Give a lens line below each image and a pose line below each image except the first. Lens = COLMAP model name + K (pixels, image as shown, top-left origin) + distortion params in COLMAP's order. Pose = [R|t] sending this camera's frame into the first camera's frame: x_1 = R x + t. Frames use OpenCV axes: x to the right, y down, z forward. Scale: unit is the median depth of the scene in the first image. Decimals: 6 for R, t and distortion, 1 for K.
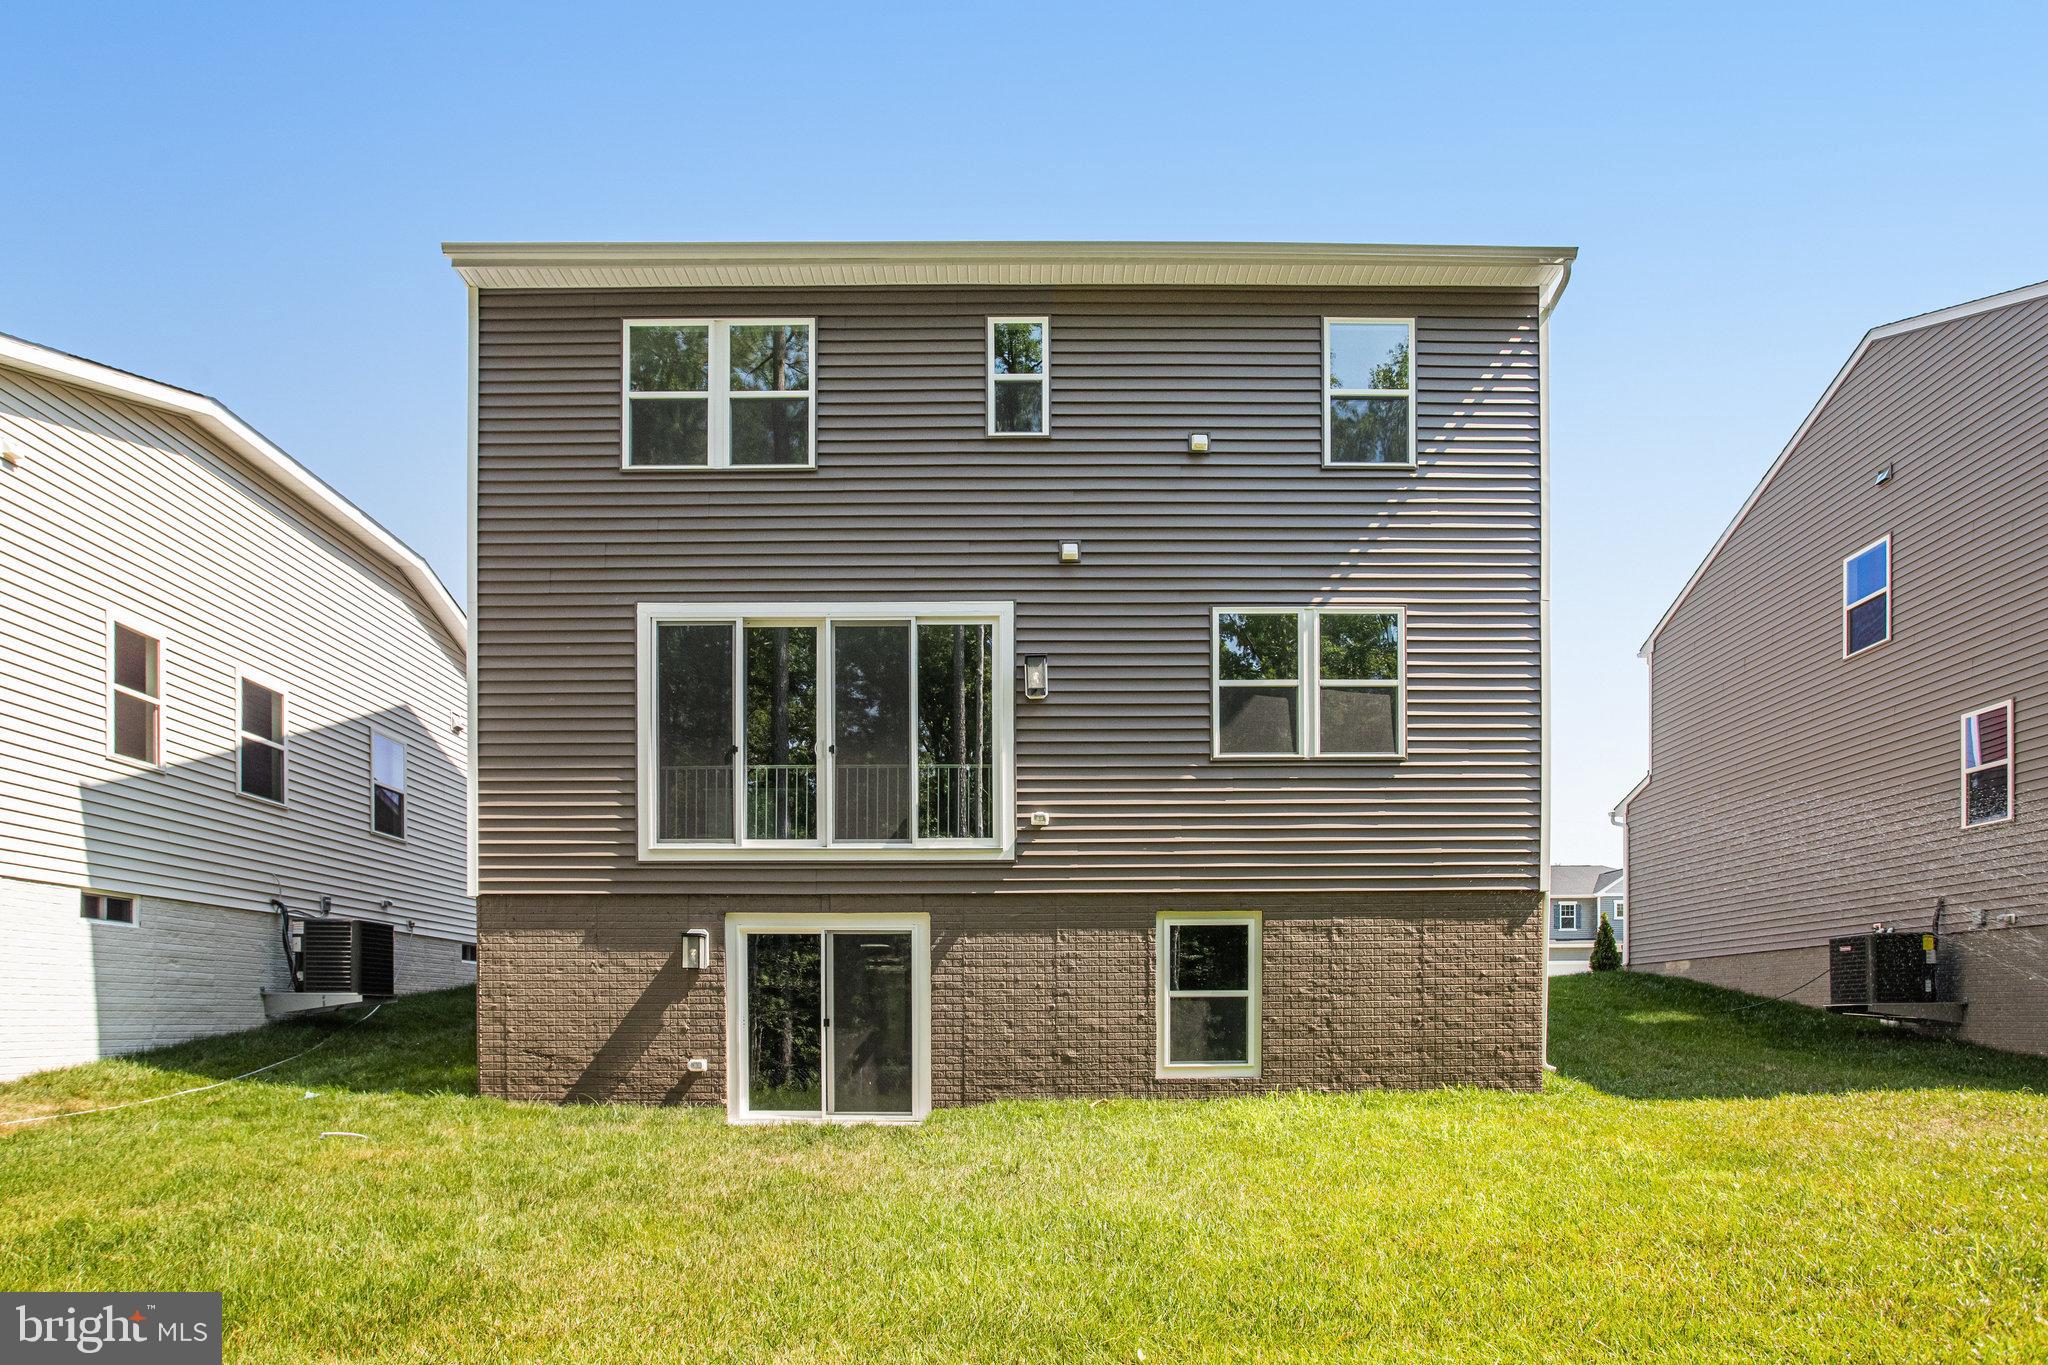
lens RADIAL K [[1140.3, 0, 1025.2], [0, 1140.3, 752.4], [0, 0, 1]] dist [-0.035211, 0.035671]
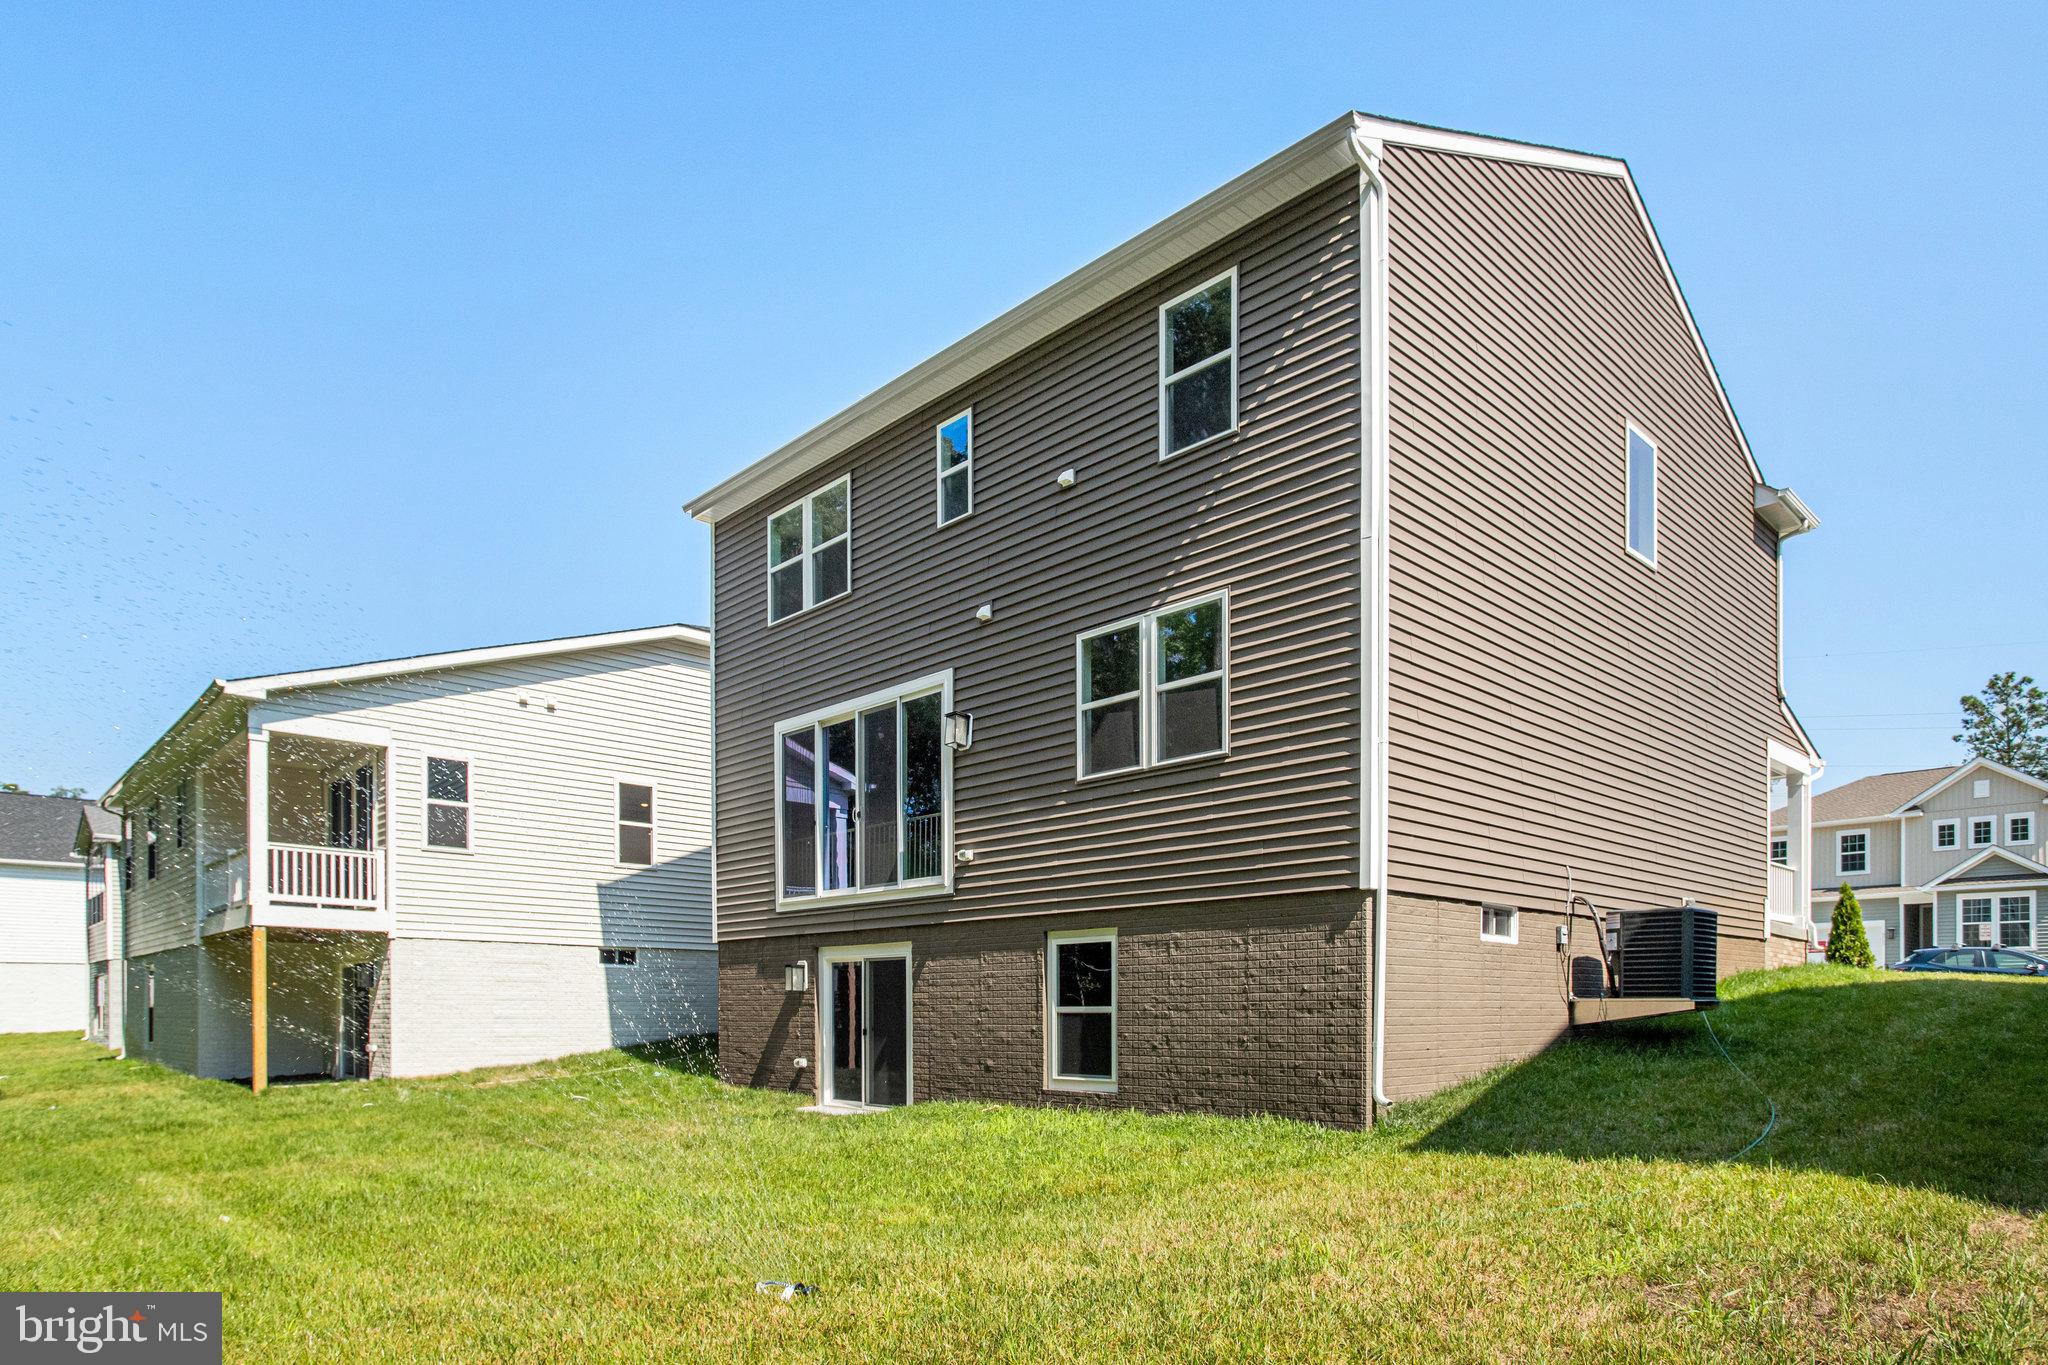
lens RADIAL K [[1182.4, 0, 941.6], [0, 1182.4, 685.6], [0, 0, 1]] dist [-0.001739, 0.000265]
pose [[0.667287, -0.195318, -0.718734, 0.895772], [0.169005, 0.979538, -0.109285, 0.016508], [0.725373, -0.048545, 0.686642, 0.169303]]
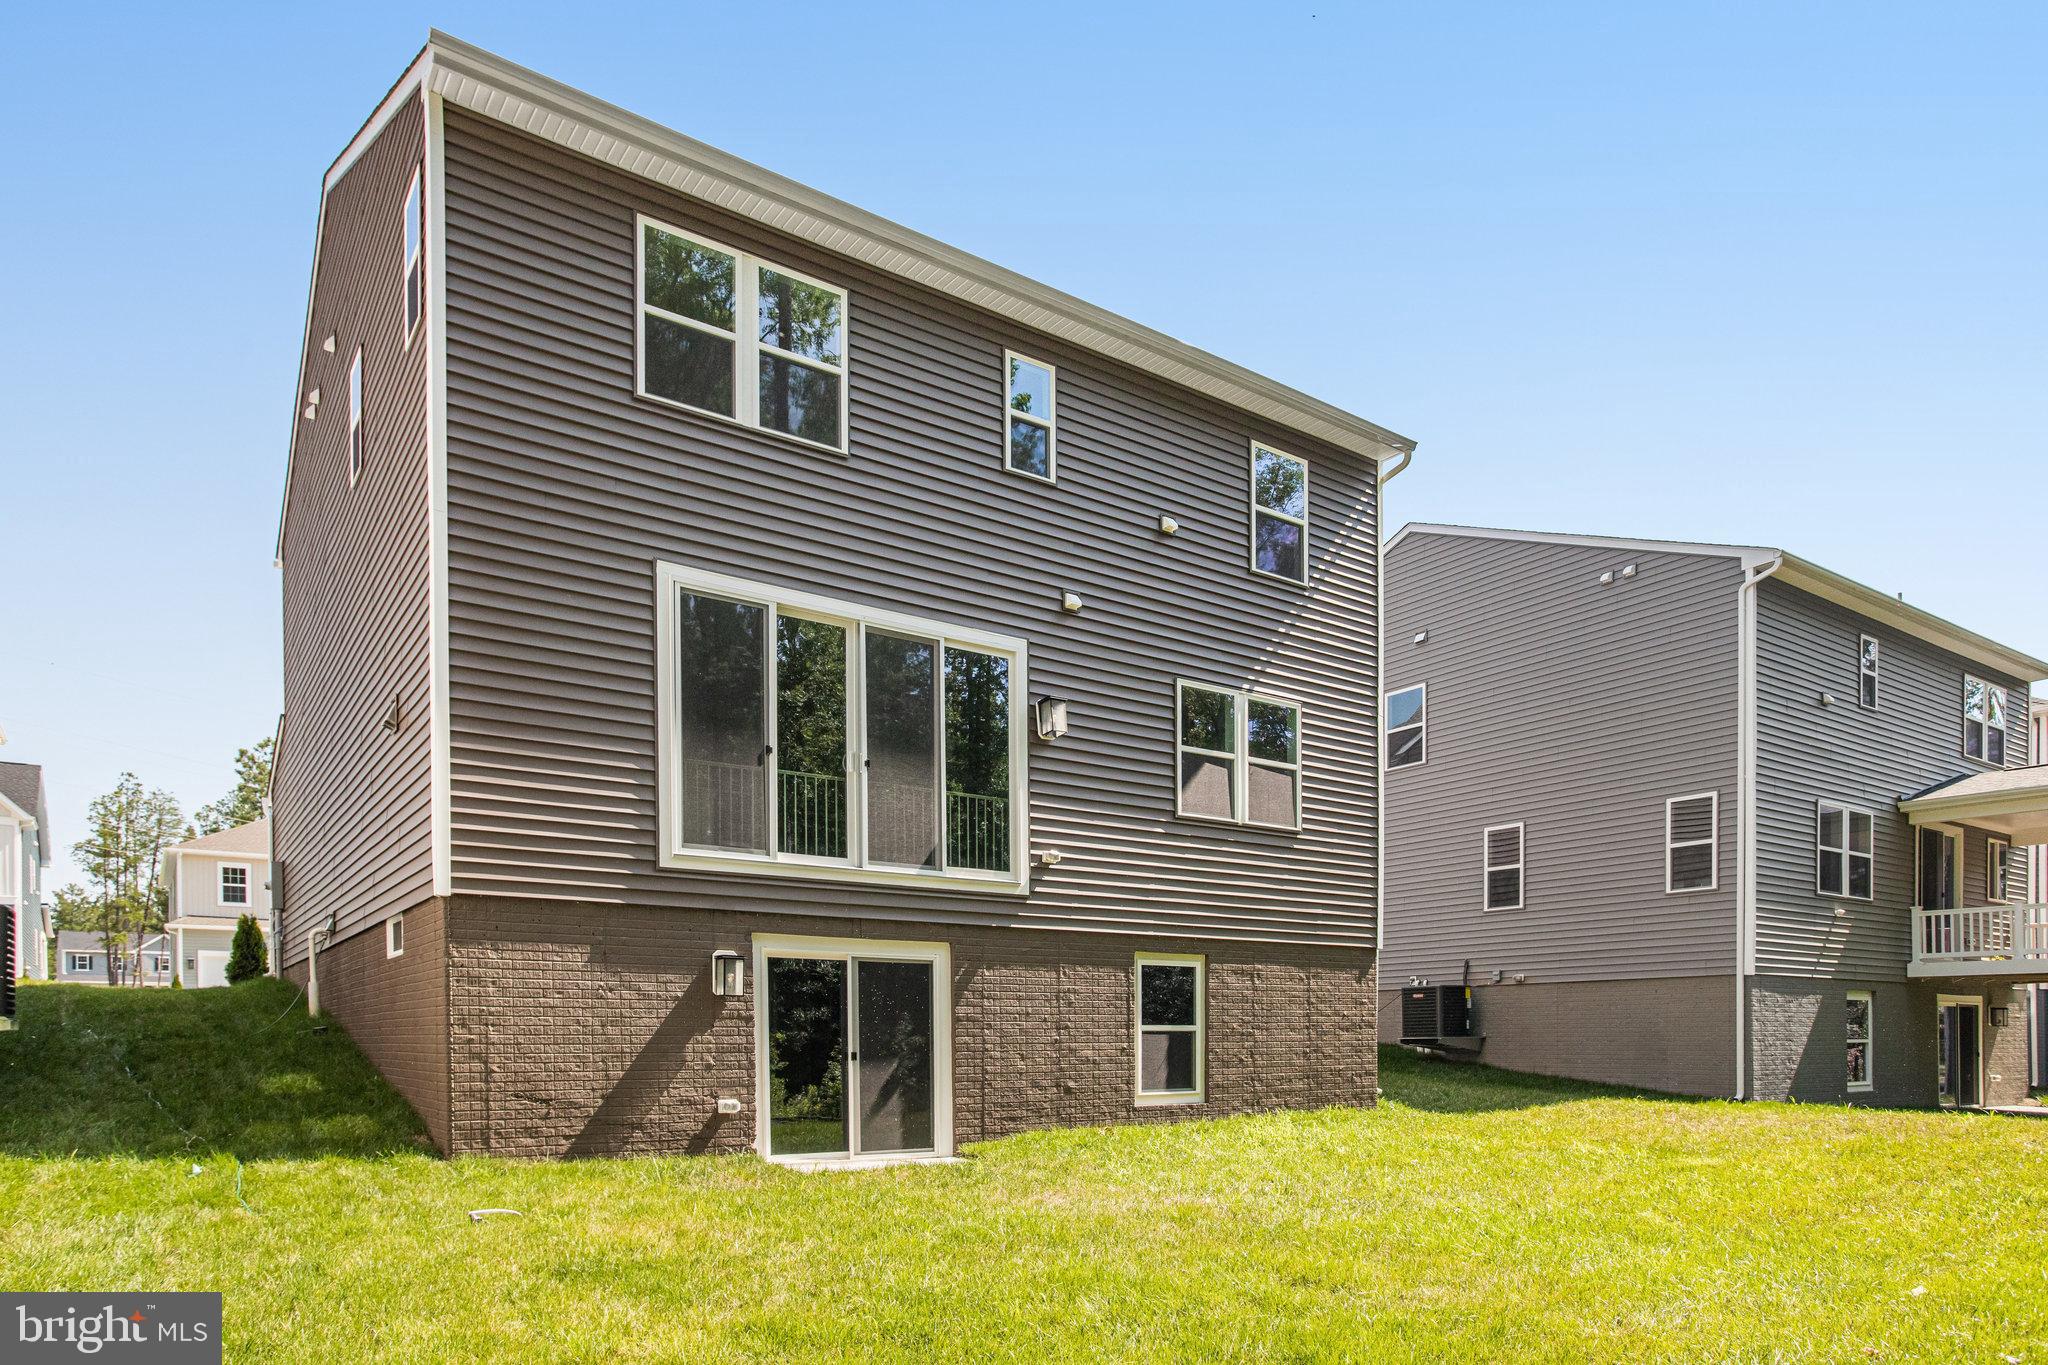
lens RADIAL K [[1237.8, 0, 1021.4], [0, 1237.8, 735.9], [0, 0, 1]] dist [-0.002274, 0.000262]
pose [[0.822381, 0.137469, 0.552079, -0.649379], [-0.131041, 0.990048, -0.051324, 0.010527], [-0.553640, -0.030137, 0.832210, 0.081784]]
